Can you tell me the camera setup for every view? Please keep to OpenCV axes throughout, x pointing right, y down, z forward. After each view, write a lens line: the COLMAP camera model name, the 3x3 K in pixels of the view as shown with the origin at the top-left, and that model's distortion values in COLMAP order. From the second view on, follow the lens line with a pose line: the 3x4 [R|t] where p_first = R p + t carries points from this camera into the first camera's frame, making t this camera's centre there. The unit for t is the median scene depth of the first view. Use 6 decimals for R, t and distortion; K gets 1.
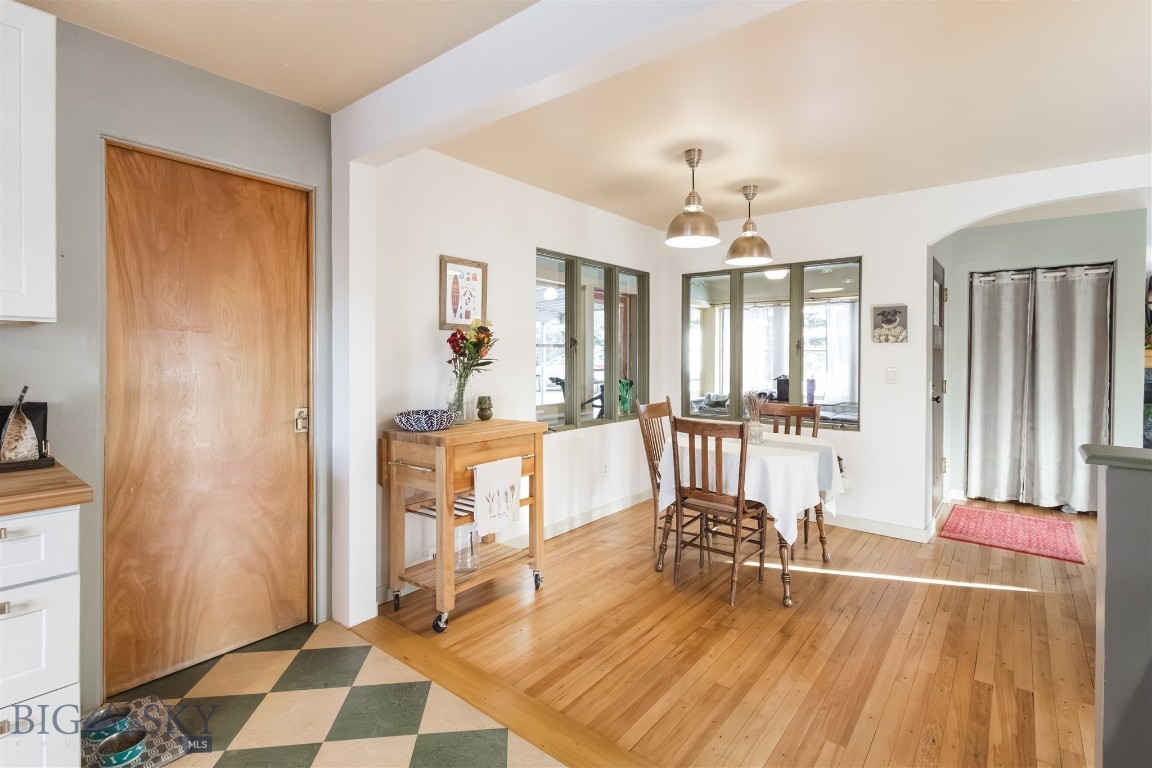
lens RADIAL K [[537.9, 0, 602.1], [0, 537.9, 357.1], [0, 0, 1]] dist [0.005847, 0.001442]
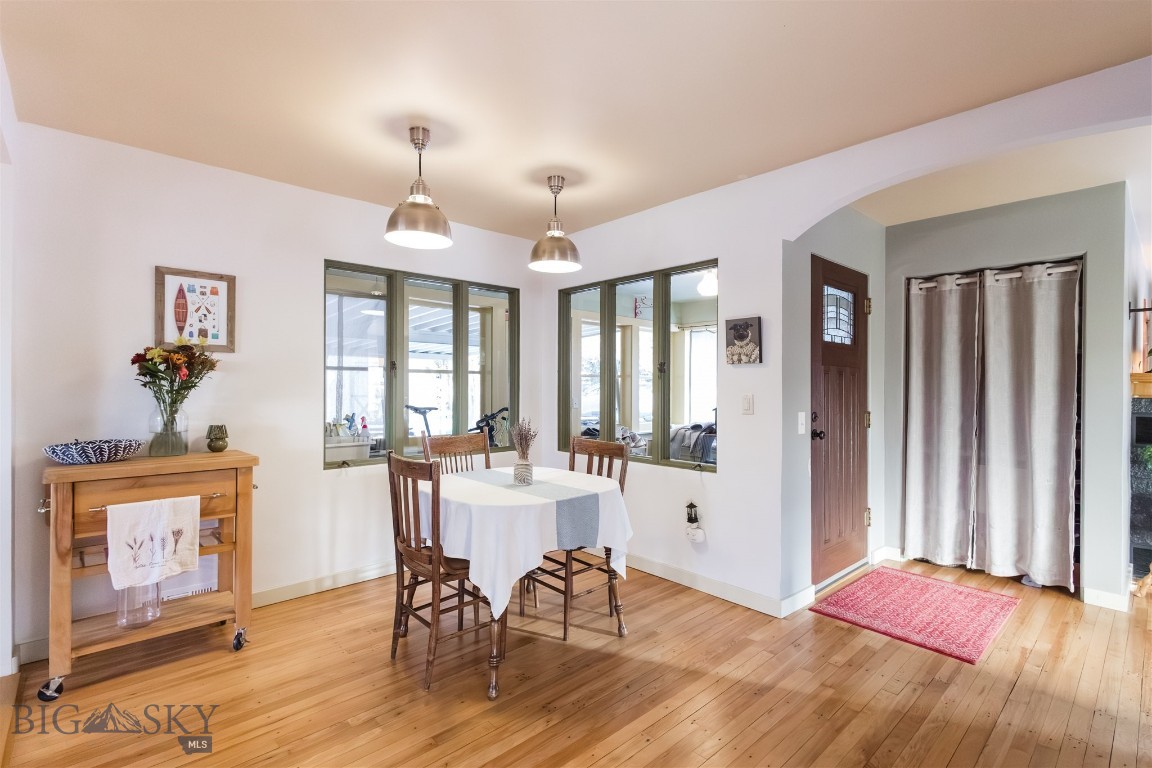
lens RADIAL K [[537.9, 0, 576.4], [0, 537.9, 383.3], [0, 0, 1]] dist [0.005847, 0.001442]
pose [[0.988887, -0.000276, -0.148672, 0.406263], [-0.000843, 0.999972, -0.007464, 0.008691], [0.148670, 0.007507, 0.988858, 0.170847]]
